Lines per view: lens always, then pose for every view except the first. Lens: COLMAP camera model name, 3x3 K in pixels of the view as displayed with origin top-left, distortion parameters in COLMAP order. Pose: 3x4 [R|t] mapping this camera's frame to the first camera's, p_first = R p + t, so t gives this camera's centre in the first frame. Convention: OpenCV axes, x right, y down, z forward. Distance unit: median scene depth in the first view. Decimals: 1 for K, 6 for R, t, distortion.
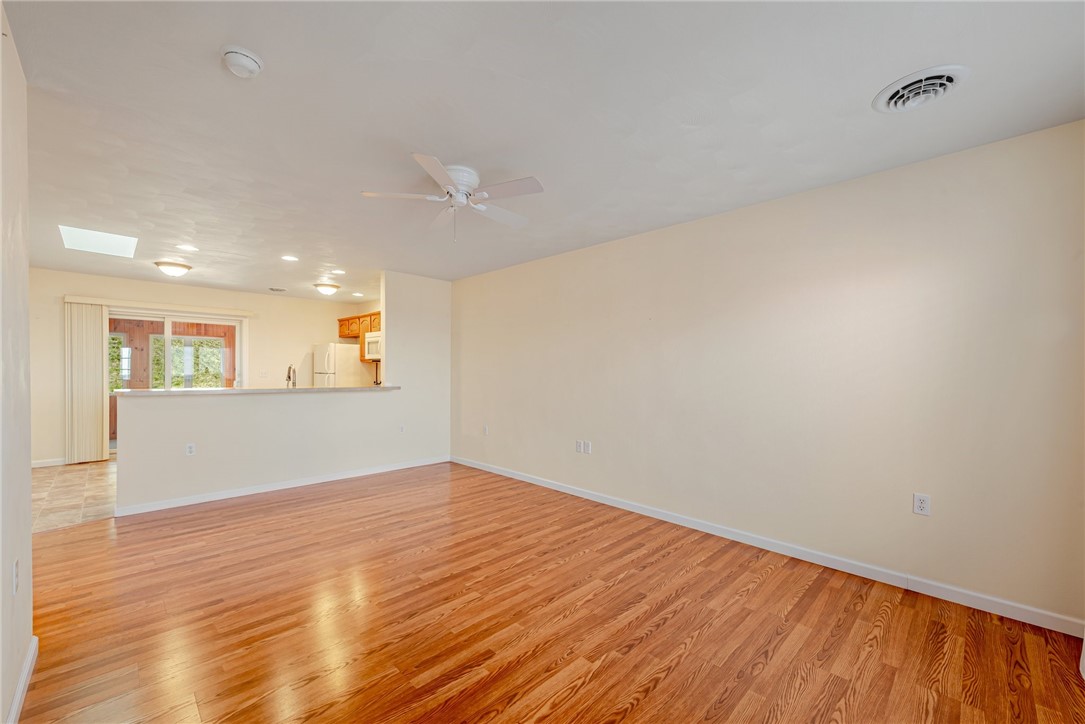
lens RADIAL K [[428.8, 0, 536.6], [0, 428.8, 376.2], [0, 0, 1]] dist [0.013797, -0.001731]
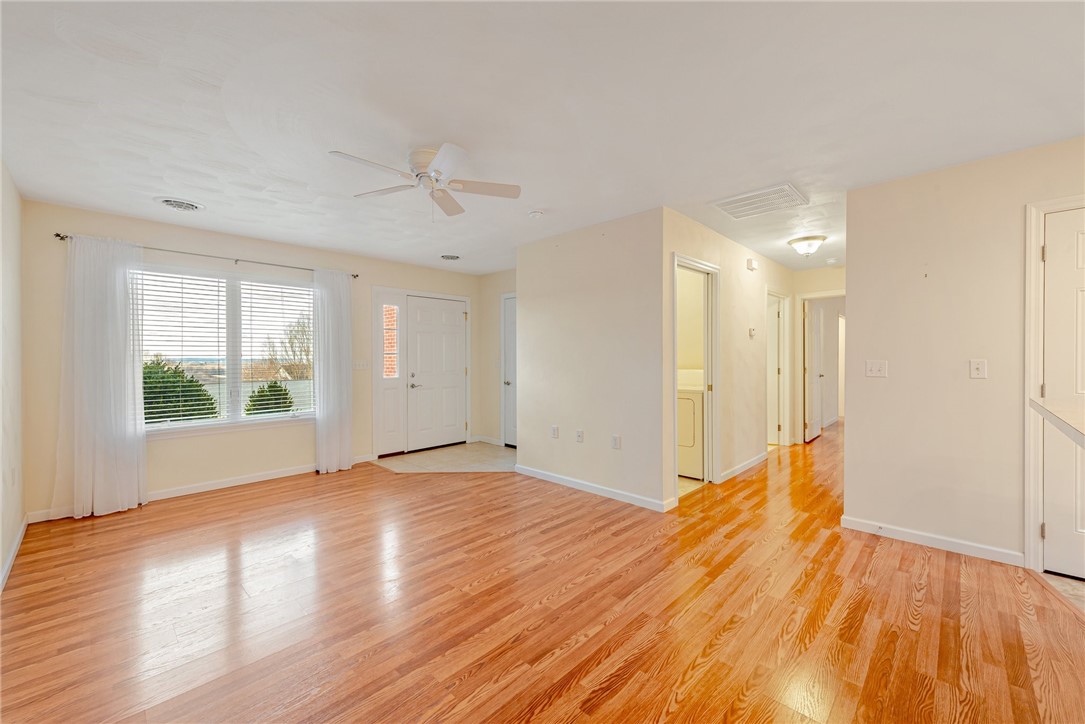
lens RADIAL K [[428.8, 0, 538.4], [0, 428.8, 360.0], [0, 0, 1]] dist [0.013797, -0.001731]
pose [[-0.999788, -0.000883, -0.020566, -0.302213], [-0.001286, 0.999807, 0.019612, -0.020244], [0.020545, 0.019634, -0.999596, 1.445100]]
